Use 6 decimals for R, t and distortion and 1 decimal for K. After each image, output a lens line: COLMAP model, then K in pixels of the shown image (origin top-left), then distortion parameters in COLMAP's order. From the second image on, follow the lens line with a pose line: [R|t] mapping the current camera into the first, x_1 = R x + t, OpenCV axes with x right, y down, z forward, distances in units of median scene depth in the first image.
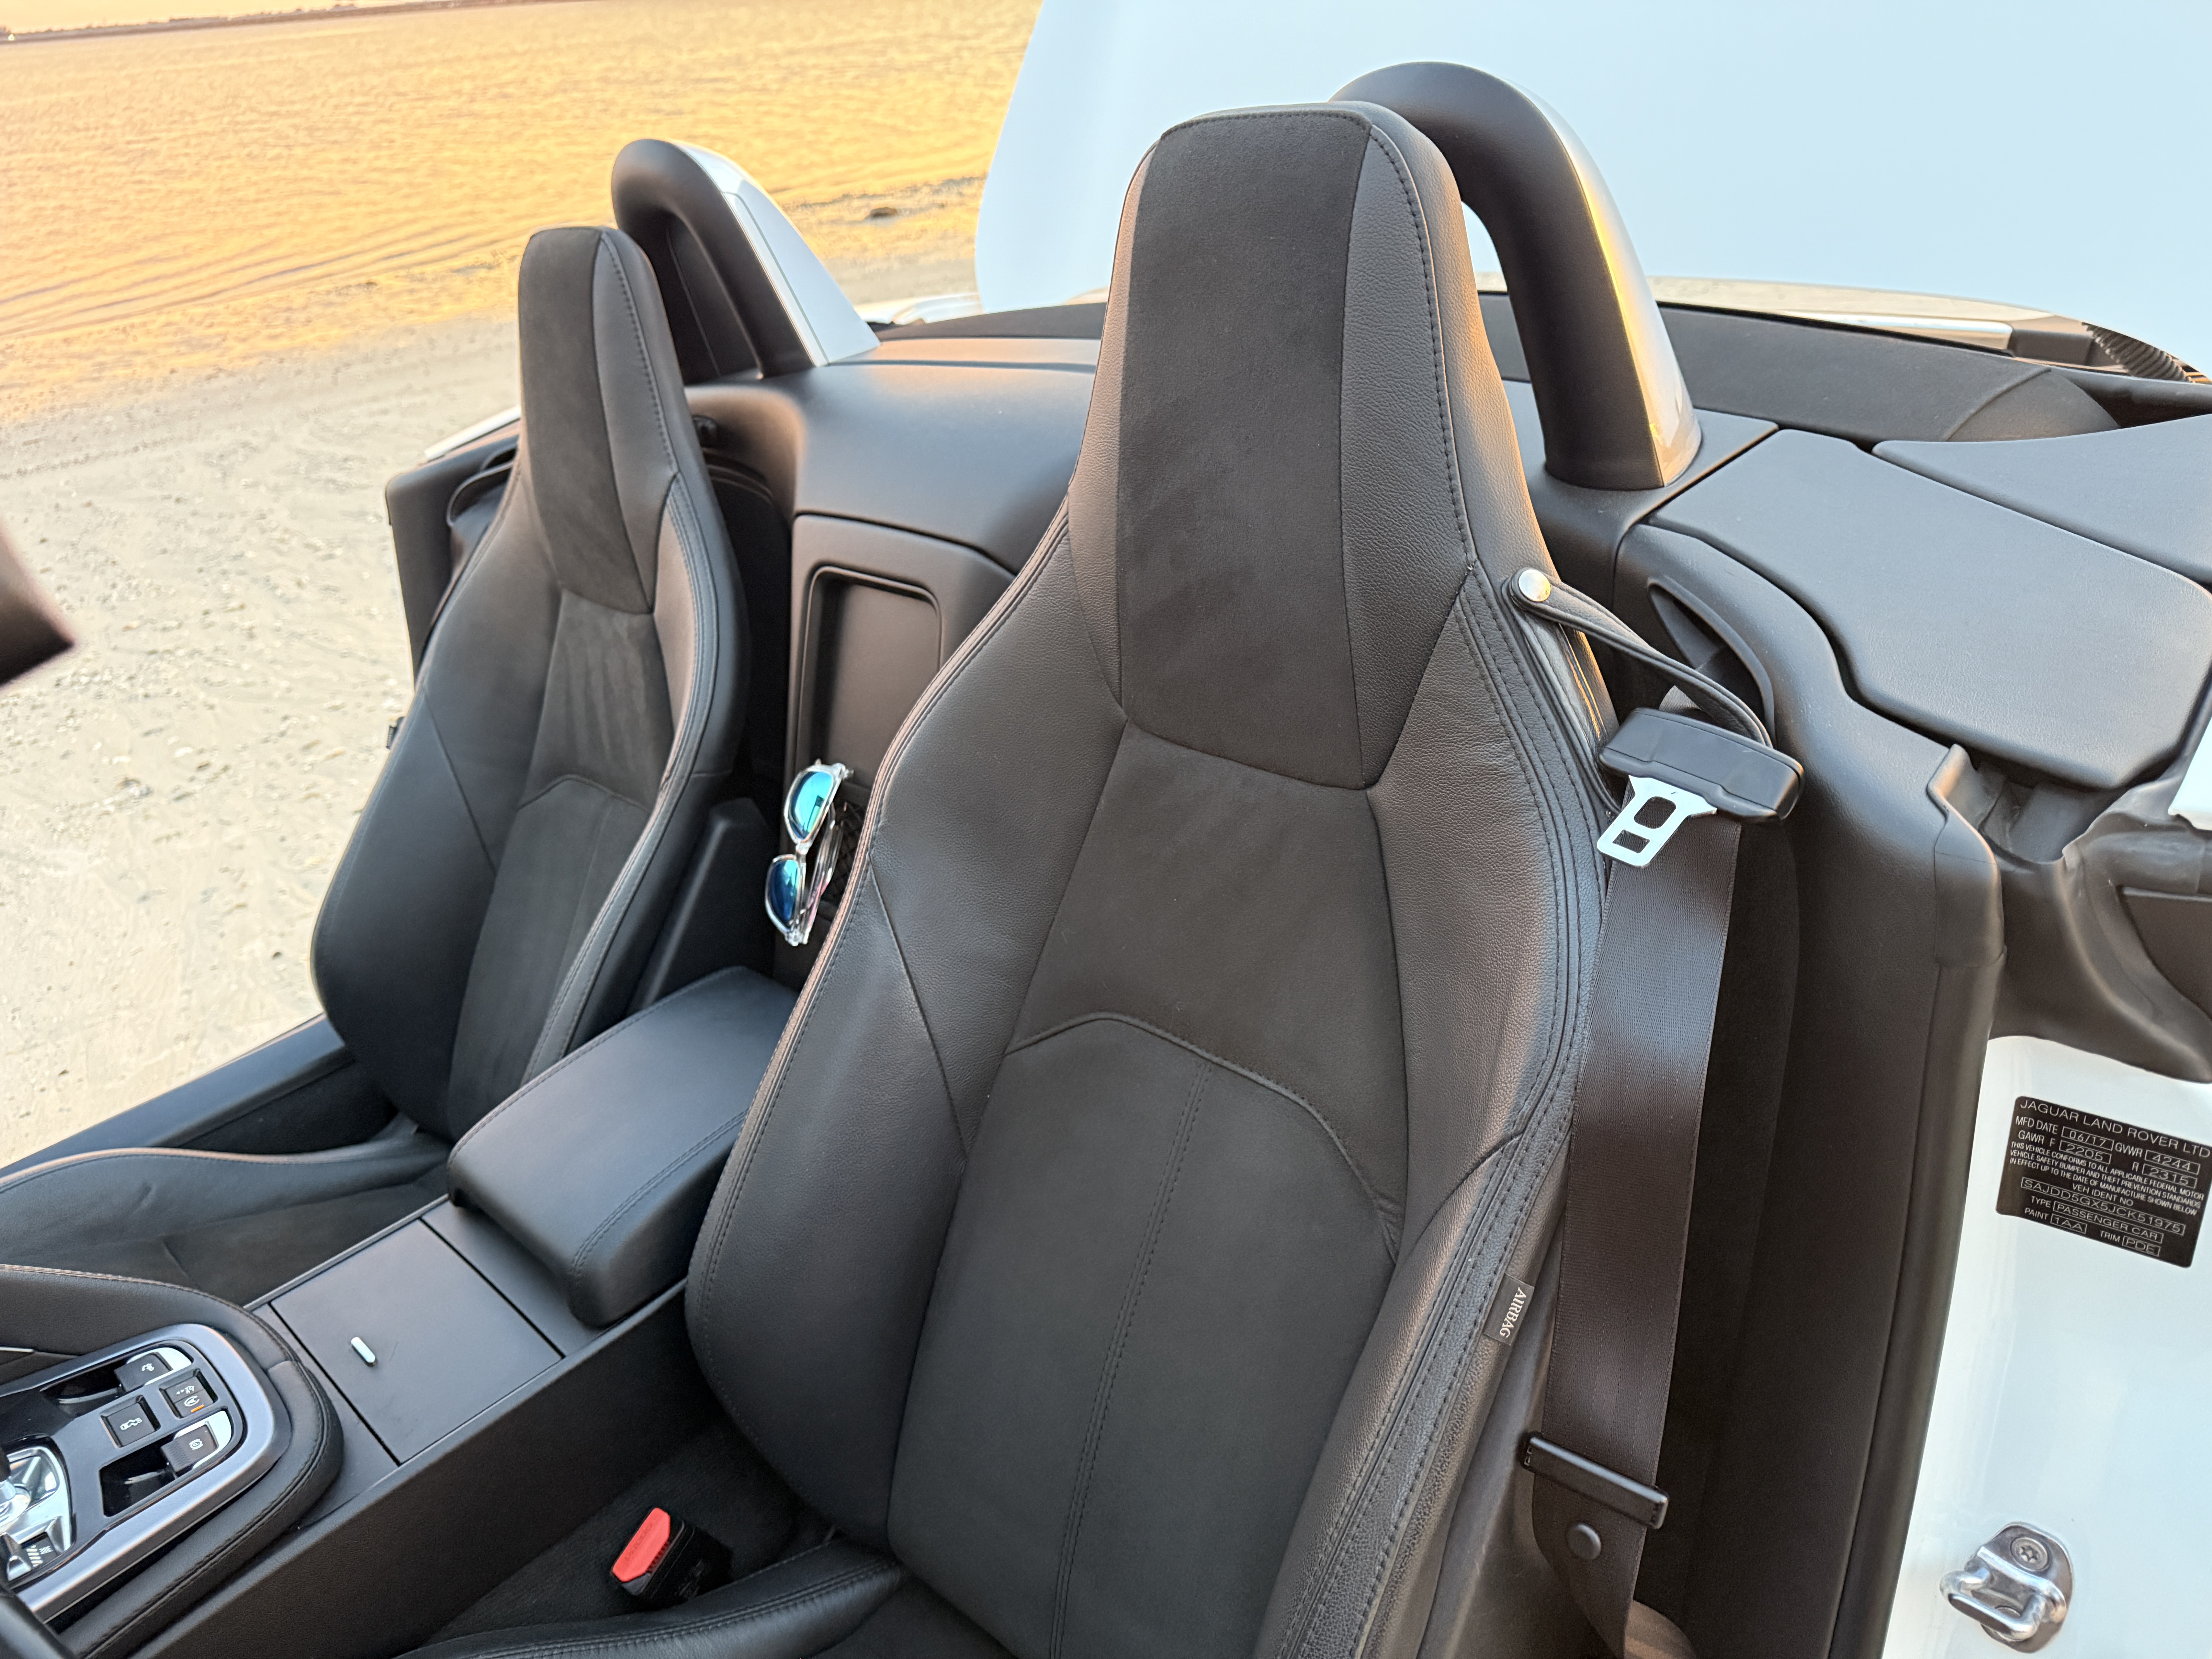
lens RADIAL K [[1624.0, 0, 1106.0], [0, 1624.0, 829.5], [0, 0, 1]] dist [0.007214, 0.001208]
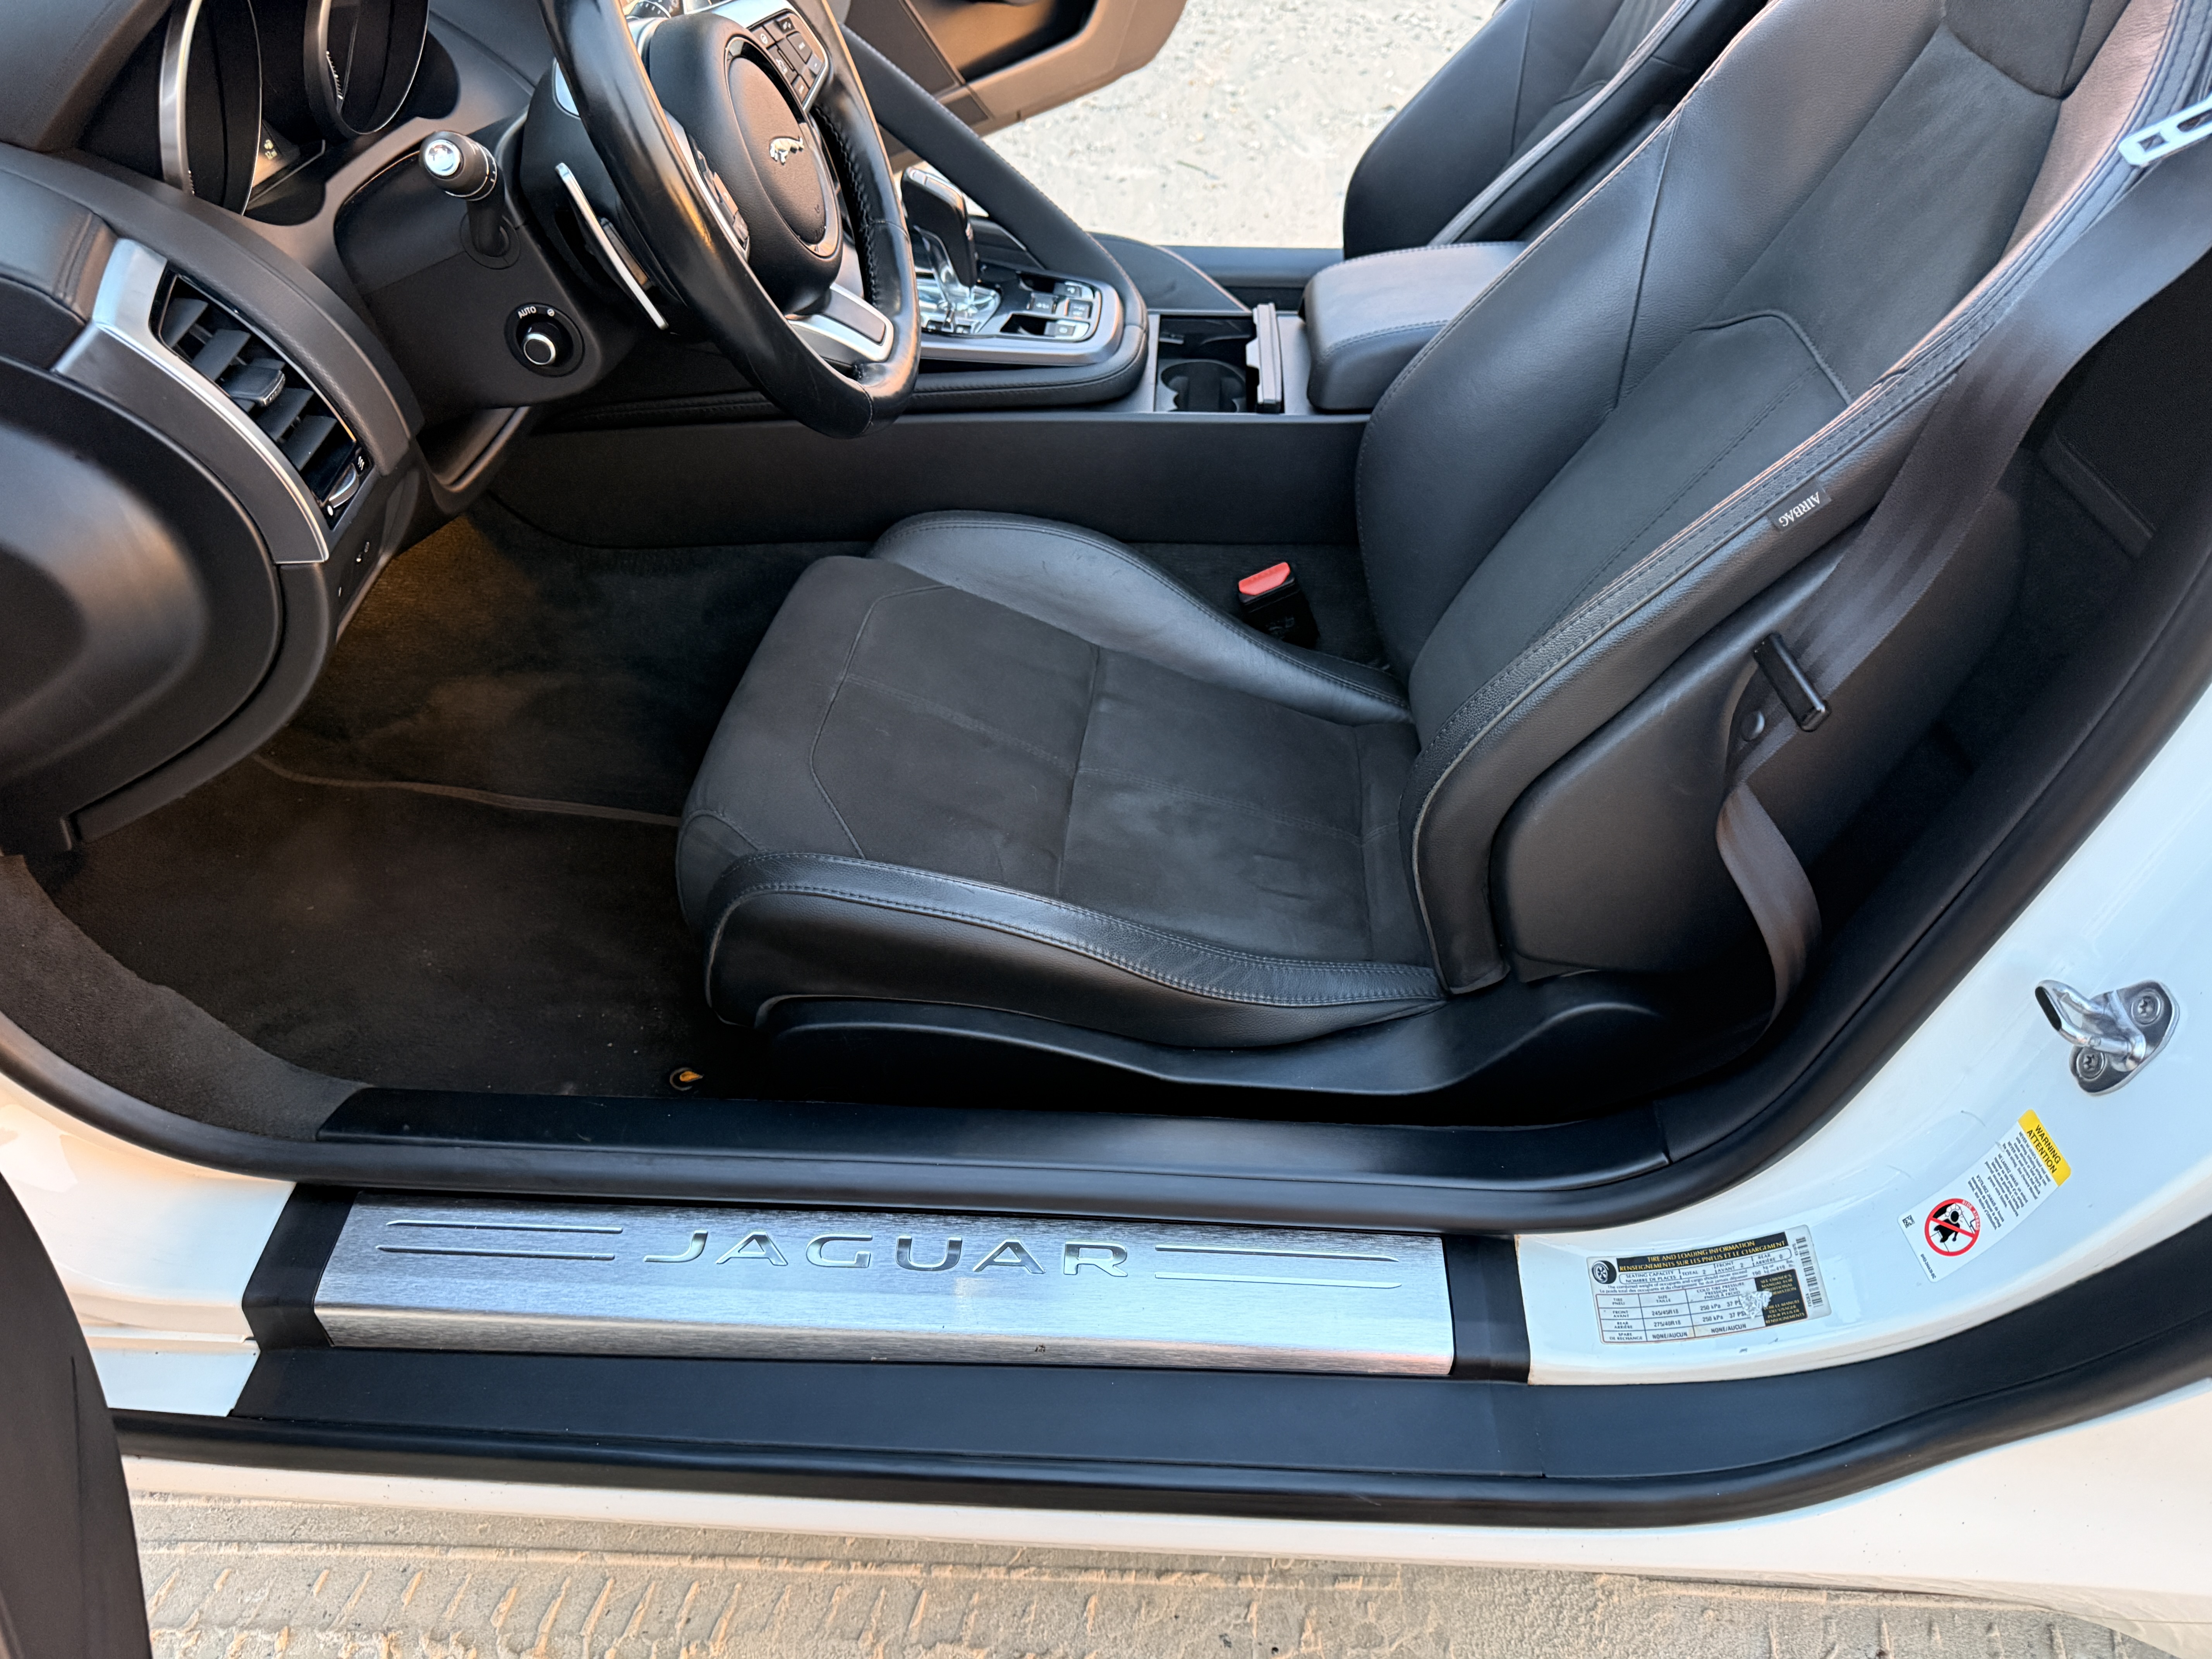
lens RADIAL K [[1624.0, 0, 1106.0], [0, 1624.0, 829.5], [0, 0, 1]] dist [0.007214, 0.001208]
pose [[0.666642, 0.558506, -0.493619, 0.417899], [-0.417411, 0.828386, 0.373556, 0.177731], [0.617540, -0.042987, 0.785364, -0.136902]]
